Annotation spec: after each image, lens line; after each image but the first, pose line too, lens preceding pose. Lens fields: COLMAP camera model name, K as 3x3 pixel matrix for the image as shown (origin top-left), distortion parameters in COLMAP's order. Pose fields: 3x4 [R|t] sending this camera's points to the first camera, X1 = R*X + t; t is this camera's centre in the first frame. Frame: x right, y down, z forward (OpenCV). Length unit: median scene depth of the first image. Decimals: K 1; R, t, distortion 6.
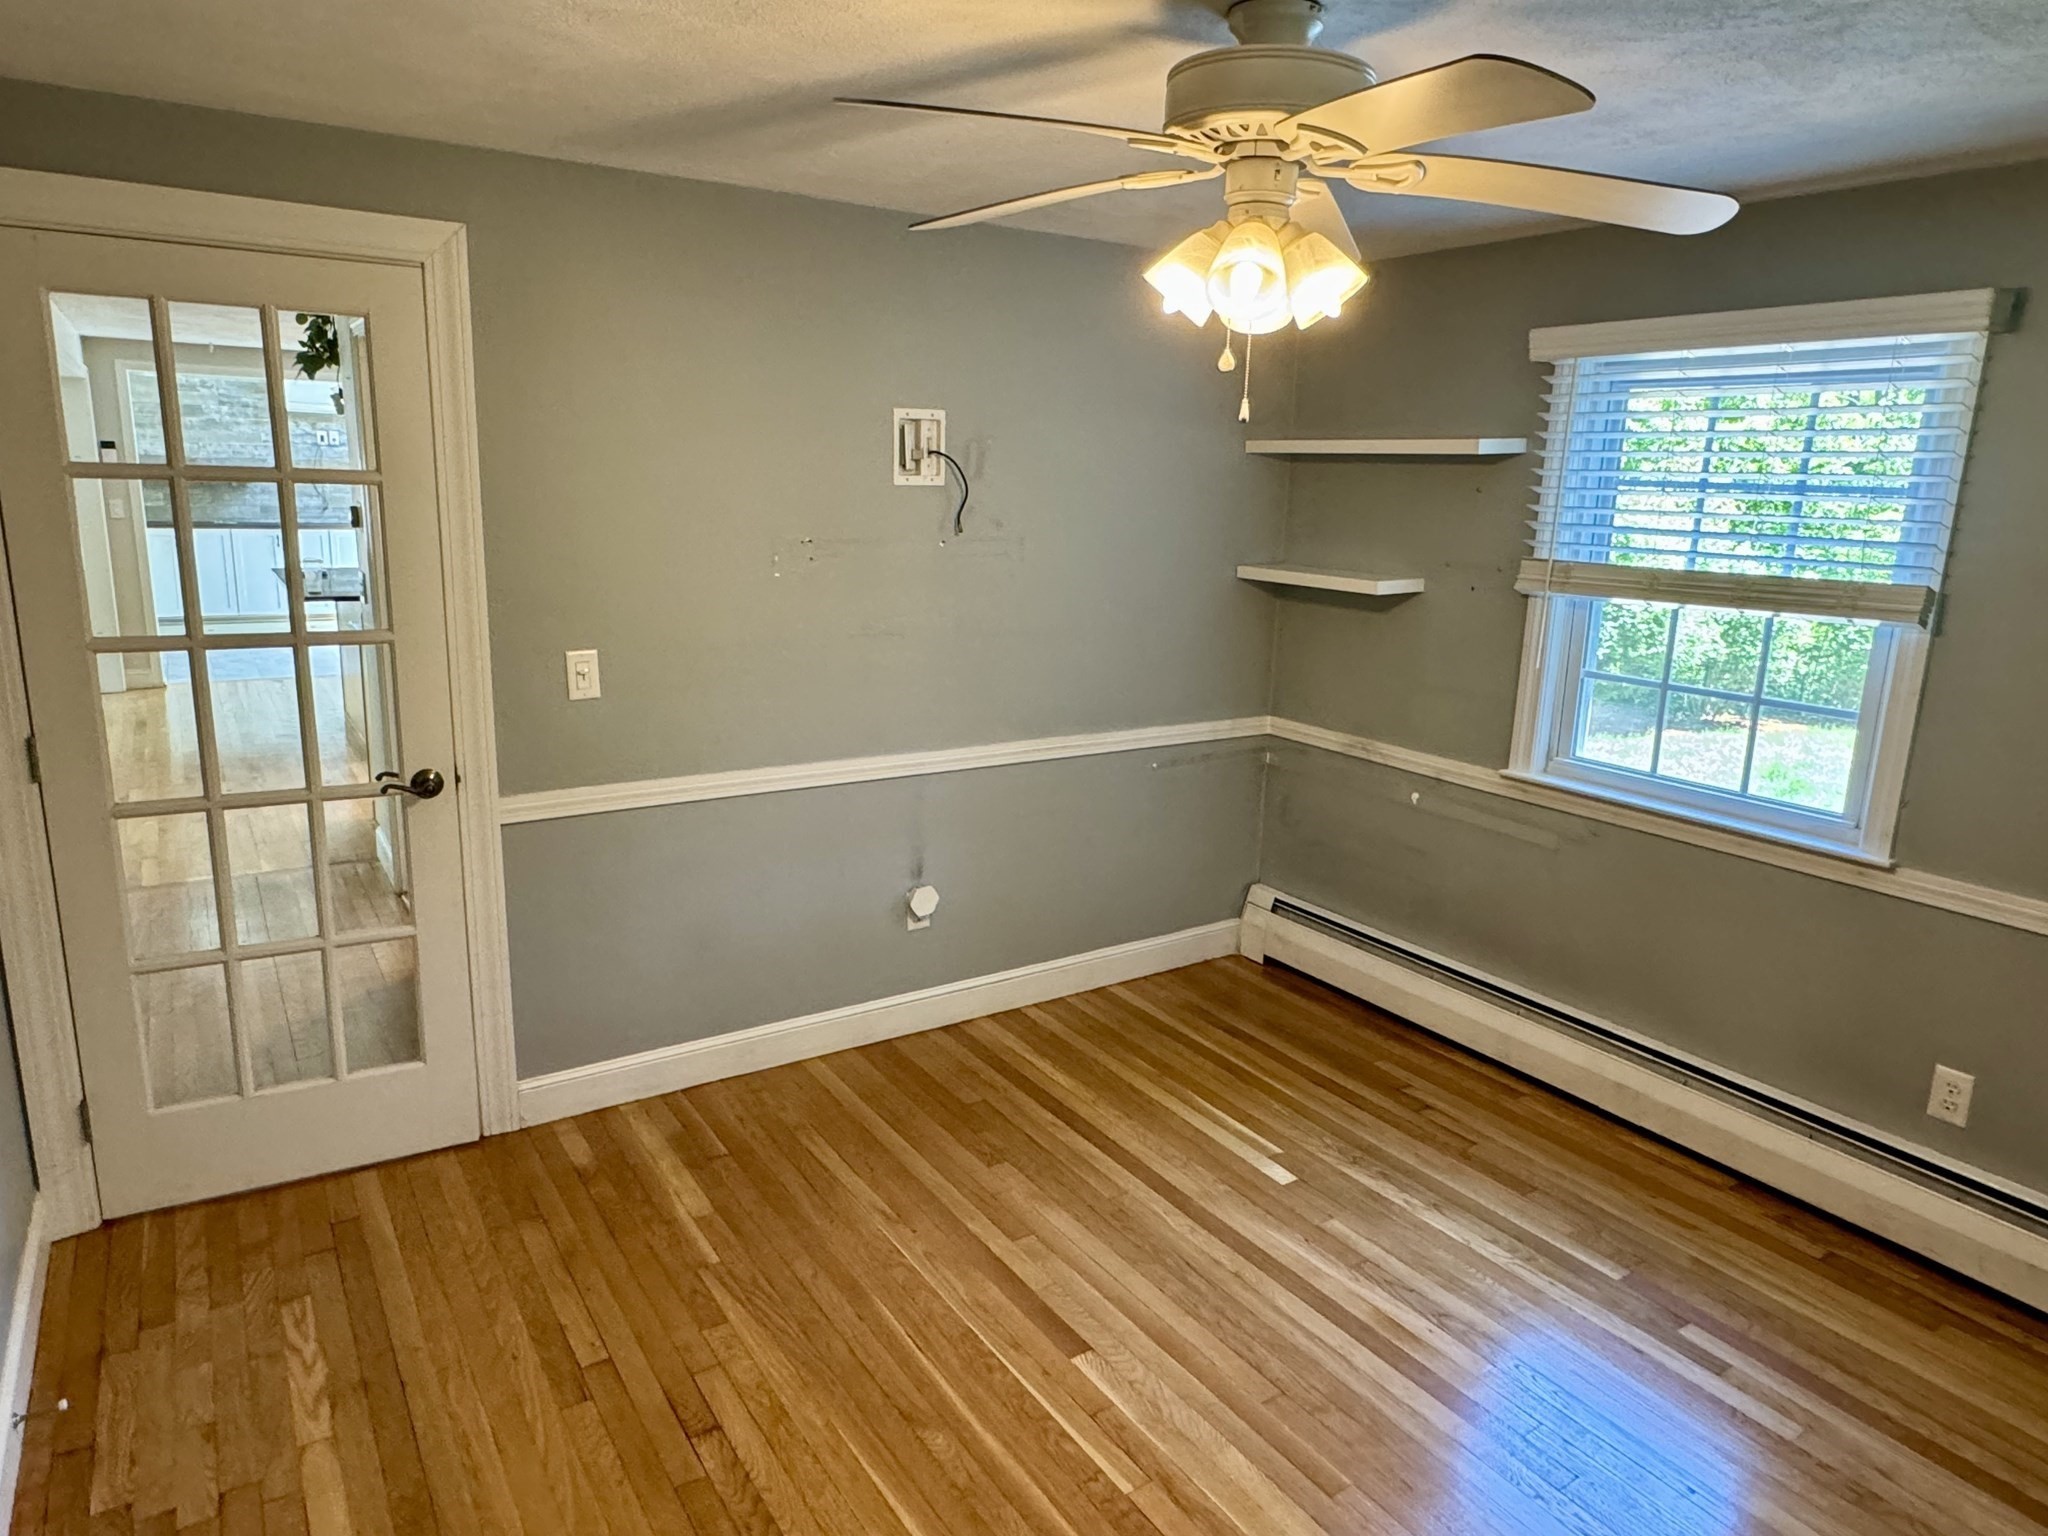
lens RADIAL K [[1271.7, 0, 1024.0], [0, 1271.7, 768.0], [0, 0, 1]] dist [-0.000837, -0.001272]
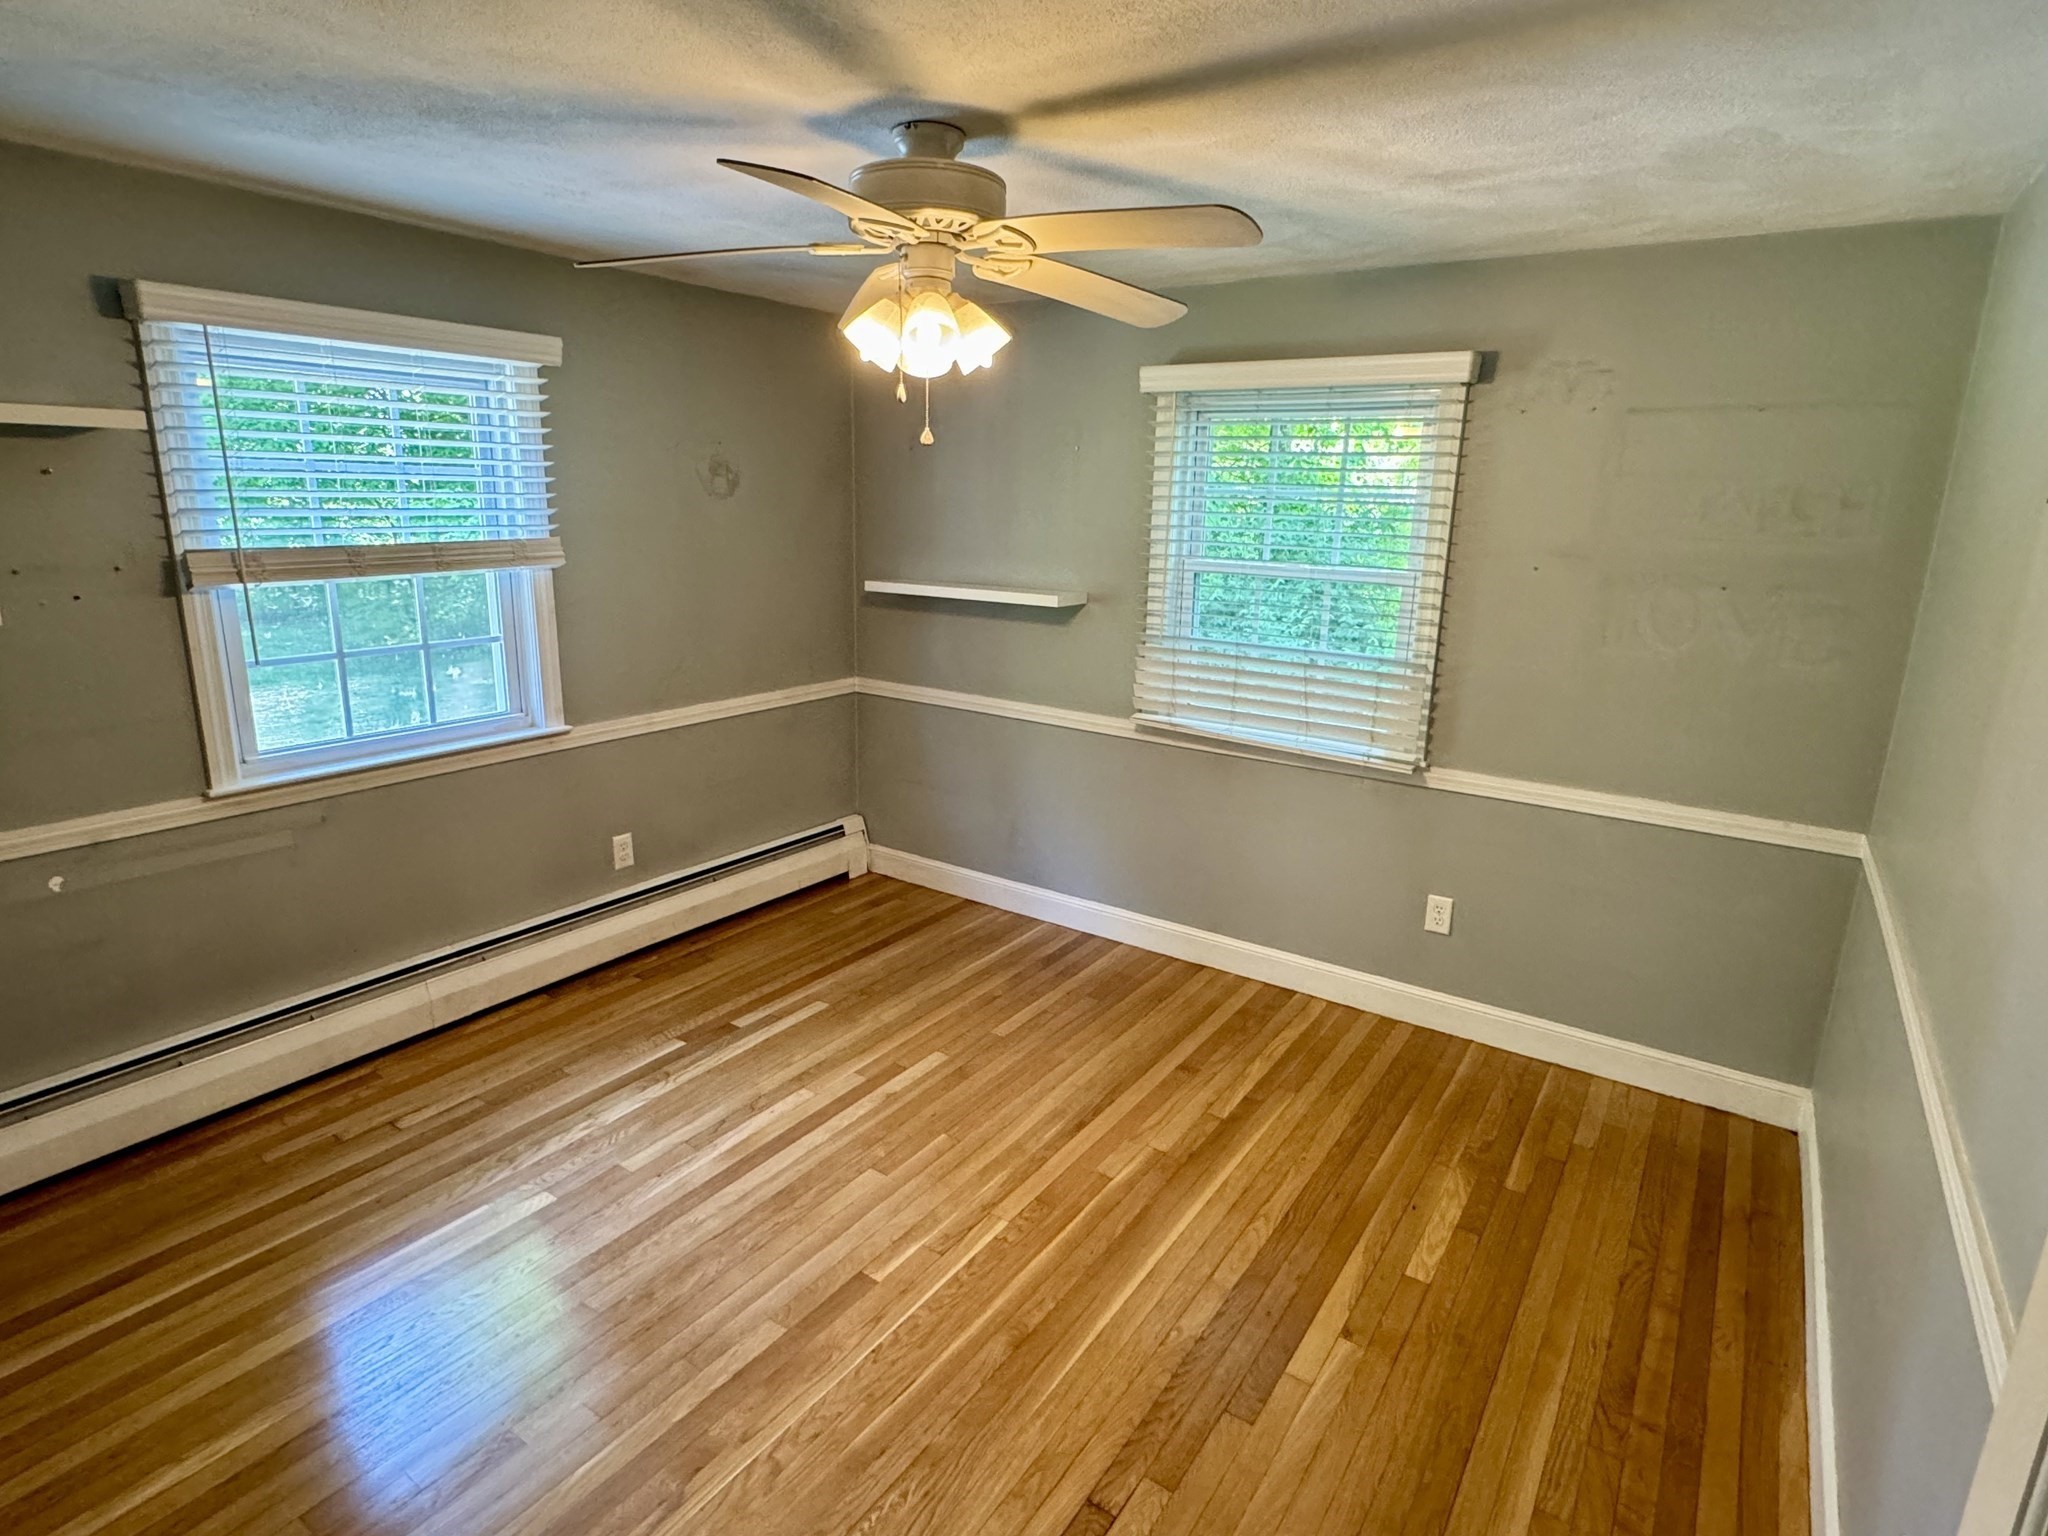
lens RADIAL K [[1072.7, 0, 1024.0], [0, 1072.7, 768.0], [0, 0, 1]] dist [-0.006020, -0.000752]
pose [[-0.377940, -0.270347, 0.885479, -0.607177], [0.172771, 0.919021, 0.354330, -0.221708], [-0.909567, 0.286901, -0.300627, 0.867365]]
